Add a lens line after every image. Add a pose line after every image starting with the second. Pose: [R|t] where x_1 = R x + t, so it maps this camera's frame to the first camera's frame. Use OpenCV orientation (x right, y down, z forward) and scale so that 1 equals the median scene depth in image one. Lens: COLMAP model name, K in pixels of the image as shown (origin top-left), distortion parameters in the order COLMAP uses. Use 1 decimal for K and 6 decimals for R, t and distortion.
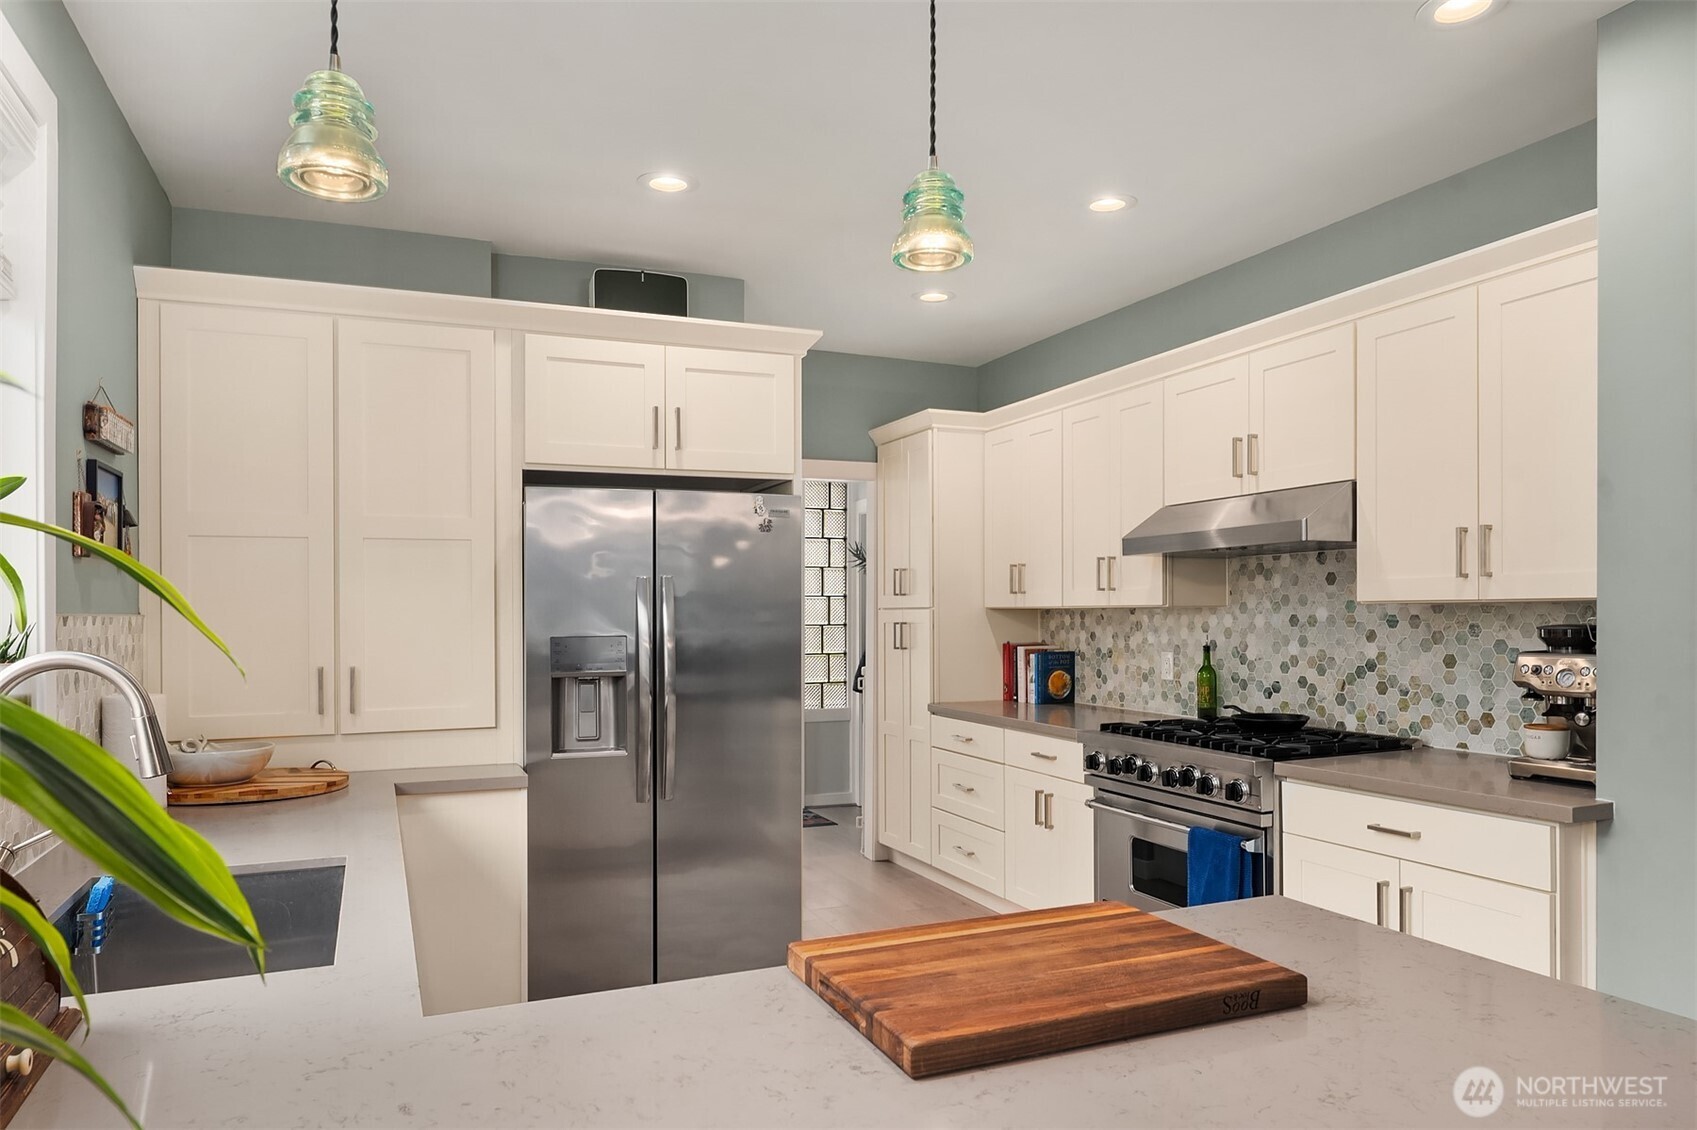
lens RADIAL K [[1125.2, 0, 854.7], [0, 1125.2, 616.4], [0, 0, 1]] dist [0.004078, 0.001240]
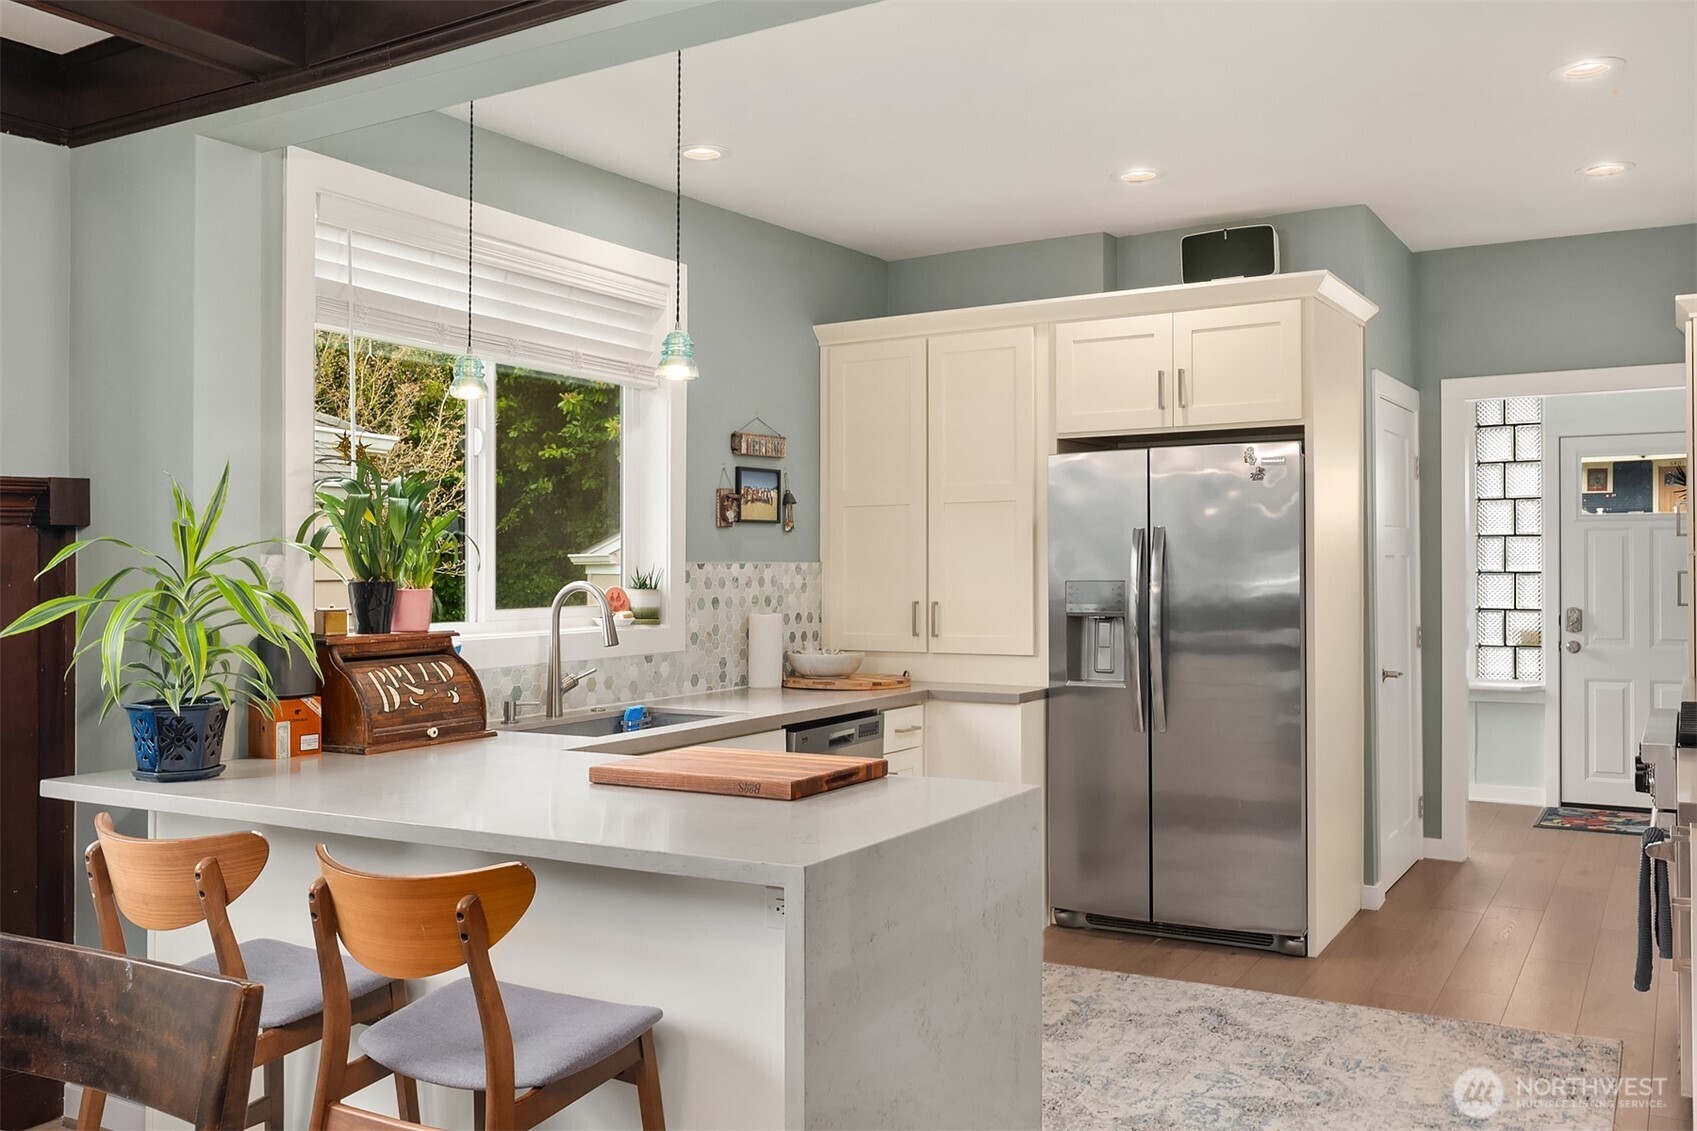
lens RADIAL K [[1411.1, 0, 849.8], [0, 1411.1, 562.9], [0, 0, 1]] dist [-0.010654, -0.000272]
pose [[0.592570, 0.001617, -0.805517, 0.765351], [-0.000163, 0.999998, 0.001888, -0.003495], [0.805519, -0.000987, 0.592570, -0.051222]]
